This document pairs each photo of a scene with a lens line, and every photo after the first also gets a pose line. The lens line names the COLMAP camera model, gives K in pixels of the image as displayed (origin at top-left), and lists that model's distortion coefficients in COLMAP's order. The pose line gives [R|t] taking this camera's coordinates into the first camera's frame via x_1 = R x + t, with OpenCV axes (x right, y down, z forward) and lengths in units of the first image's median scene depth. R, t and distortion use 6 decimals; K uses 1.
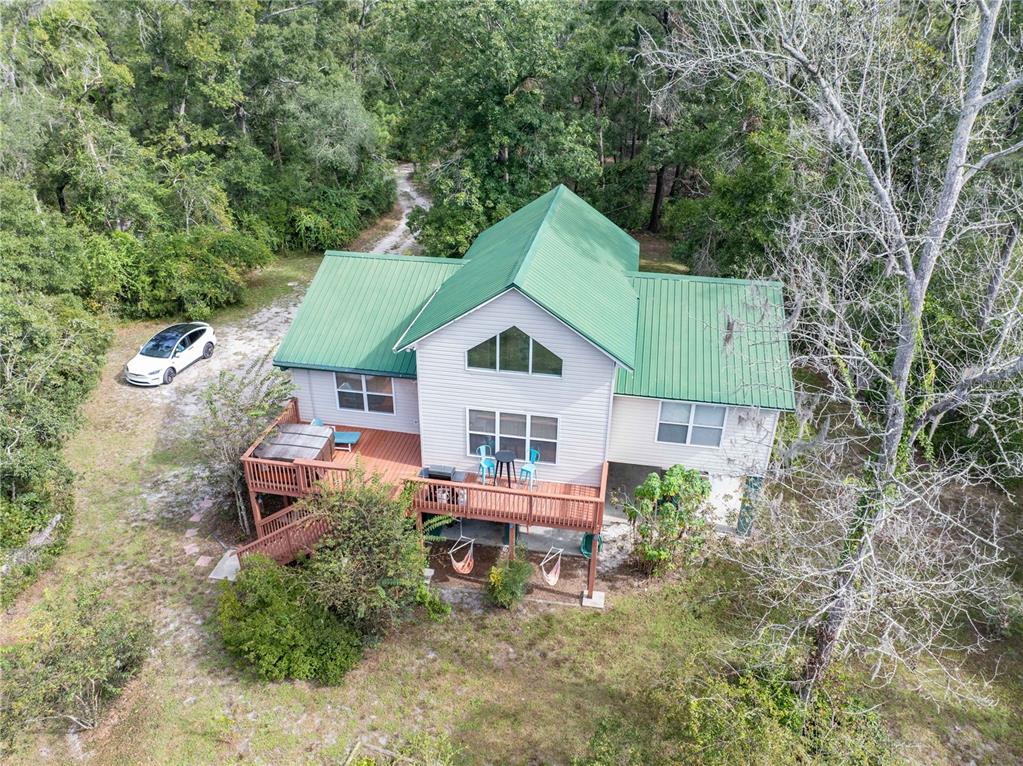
lens RADIAL K [[718.0, 0, 512.3], [0, 718.0, 375.8], [0, 0, 1]] dist [-0.042322, 0.011477]
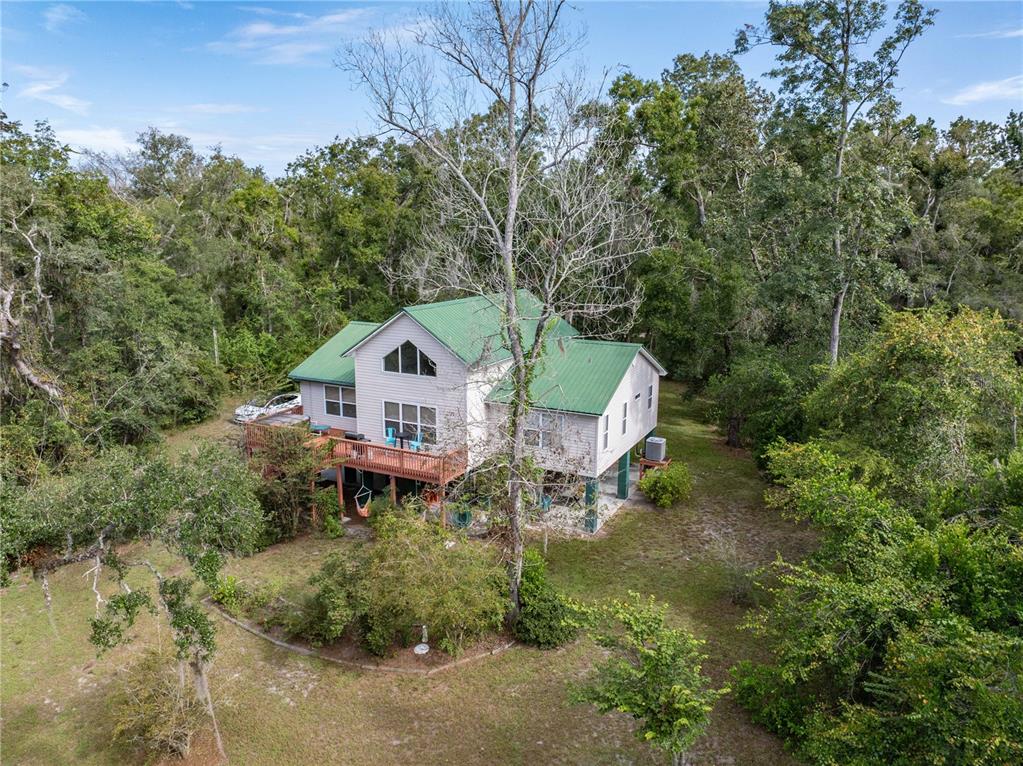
lens RADIAL K [[718.0, 0, 509.8], [0, 718.0, 382.5], [0, 0, 1]] dist [-0.042322, 0.011477]
pose [[0.955946, 0.052120, -0.288880, 0.539712], [-0.128873, 0.958716, -0.253486, 0.309435], [0.263742, 0.279548, 0.923197, -0.268052]]
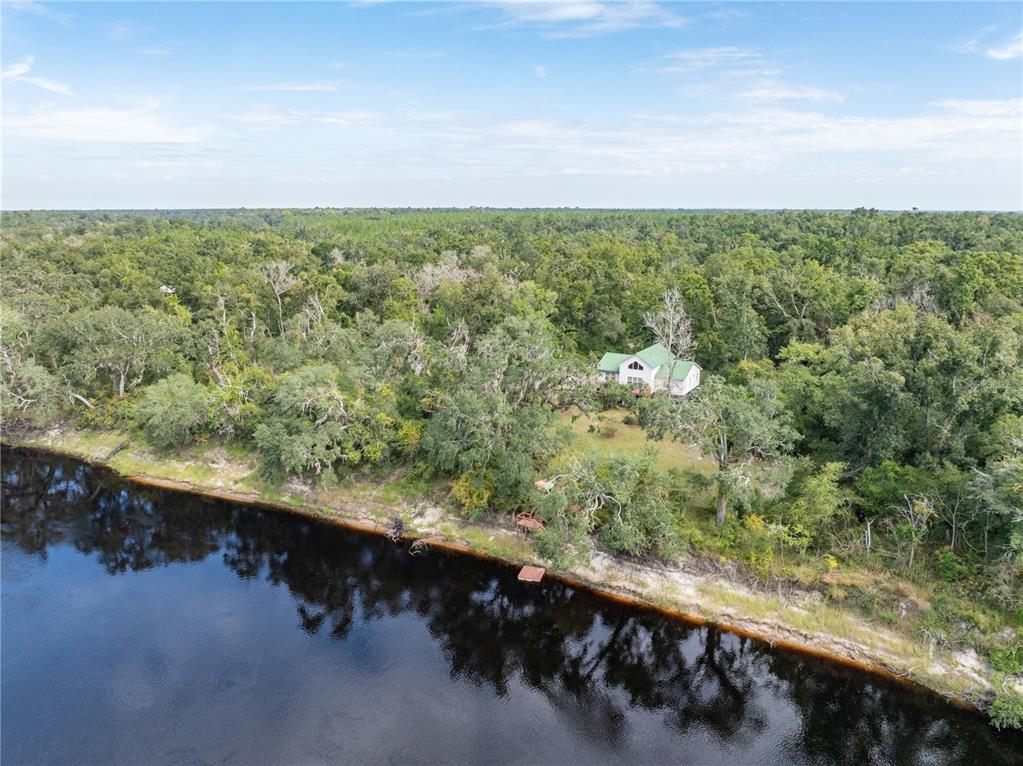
lens RADIAL K [[718.0, 0, 513.5], [0, 718.0, 384.0], [0, 0, 1]] dist [-0.042322, 0.011477]
pose [[0.932728, 0.072770, -0.353162, 0.990183], [-0.156641, 0.963953, -0.215076, 1.313834], [0.324780, 0.255927, 0.910505, -3.994949]]
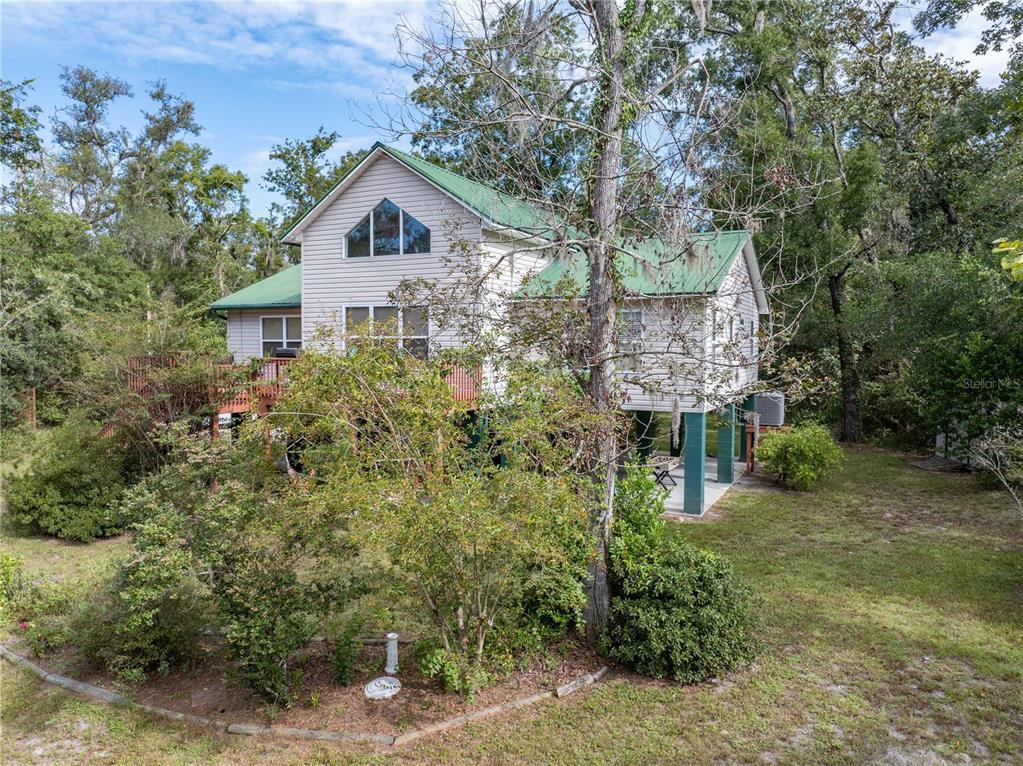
lens RADIAL K [[718.0, 0, 508.3], [0, 718.0, 385.6], [0, 0, 1]] dist [-0.042322, 0.011477]
pose [[0.955703, 0.001825, -0.294328, 0.357477], [-0.123324, 0.910454, -0.394797, 0.415724], [0.267252, 0.413606, 0.870349, 0.271201]]
